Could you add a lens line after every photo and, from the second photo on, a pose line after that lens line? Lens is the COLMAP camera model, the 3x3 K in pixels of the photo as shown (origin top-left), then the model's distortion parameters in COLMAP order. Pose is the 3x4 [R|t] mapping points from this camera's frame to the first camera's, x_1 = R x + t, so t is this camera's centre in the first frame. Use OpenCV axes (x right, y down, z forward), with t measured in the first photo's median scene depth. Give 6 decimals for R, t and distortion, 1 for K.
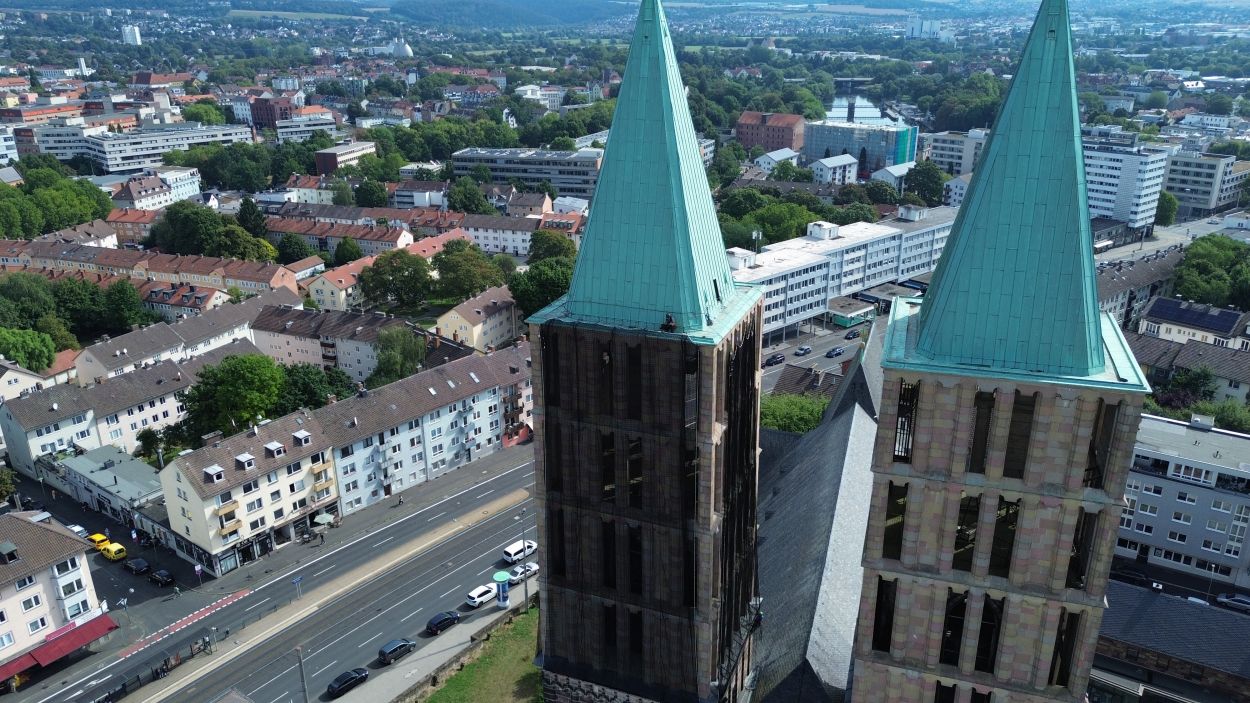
lens RADIAL K [[887.4, 0, 628.3], [0, 887.4, 344.6], [0, 0, 1]] dist [0.071256, -0.071608]
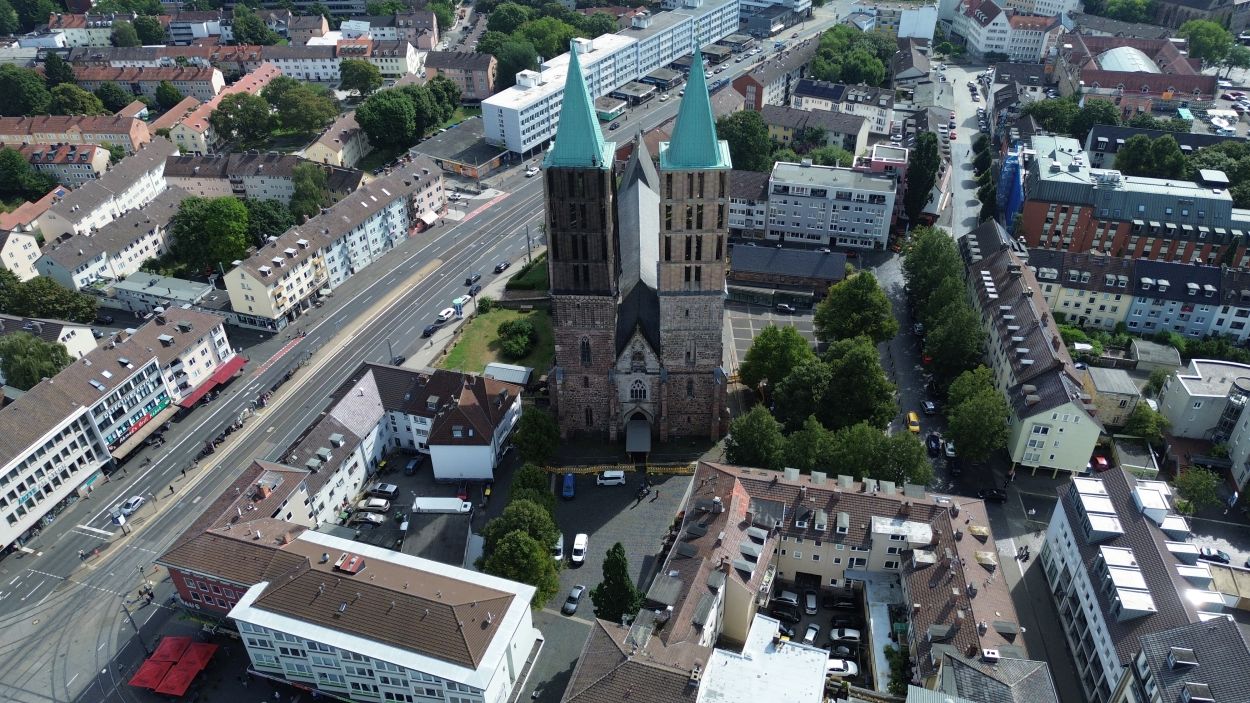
lens RADIAL K [[887.4, 0, 628.3], [0, 887.4, 344.6], [0, 0, 1]] dist [0.071256, -0.071608]
pose [[0.951878, -0.178820, 0.248901, -0.217363], [0.112862, 0.959588, 0.257784, -0.061877], [-0.284939, -0.217288, 0.933593, -0.619104]]
